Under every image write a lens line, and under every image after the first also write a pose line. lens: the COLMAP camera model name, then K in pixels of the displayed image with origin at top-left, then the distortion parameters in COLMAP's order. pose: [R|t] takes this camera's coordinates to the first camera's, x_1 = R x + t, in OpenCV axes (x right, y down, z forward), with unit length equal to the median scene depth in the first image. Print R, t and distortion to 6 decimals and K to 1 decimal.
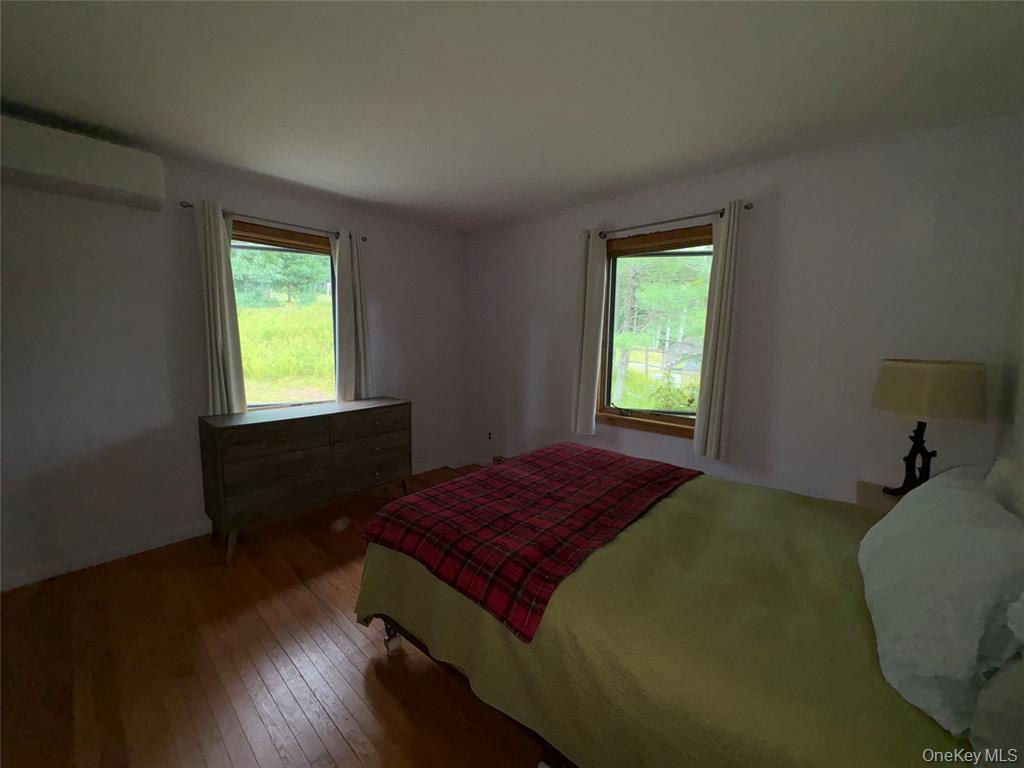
lens RADIAL K [[415.9, 0, 512.0], [0, 415.9, 384.0], [0, 0, 1]] dist [0.000002, -0.000004]
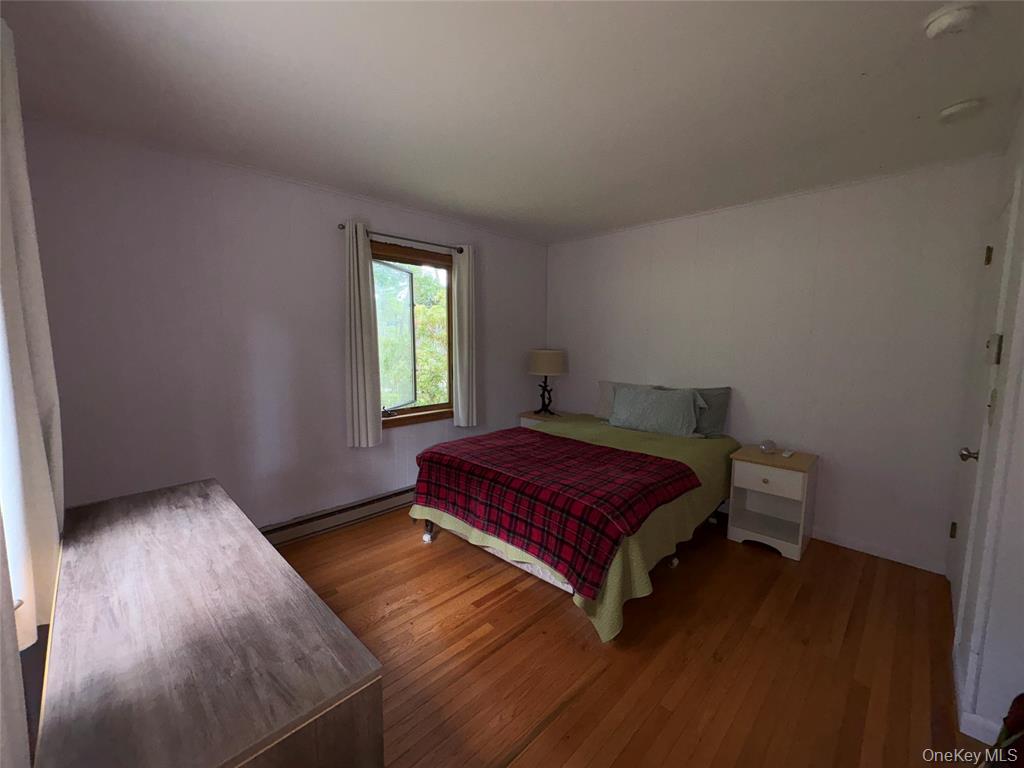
lens RADIAL K [[415.9, 0, 512.0], [0, 415.9, 384.0], [0, 0, 1]] dist [0.000002, -0.000004]
pose [[0.031320, -0.118548, 0.992454, -0.925436], [0.112723, 0.987026, 0.114342, -0.110427], [-0.993133, 0.108291, 0.044276, 0.817269]]
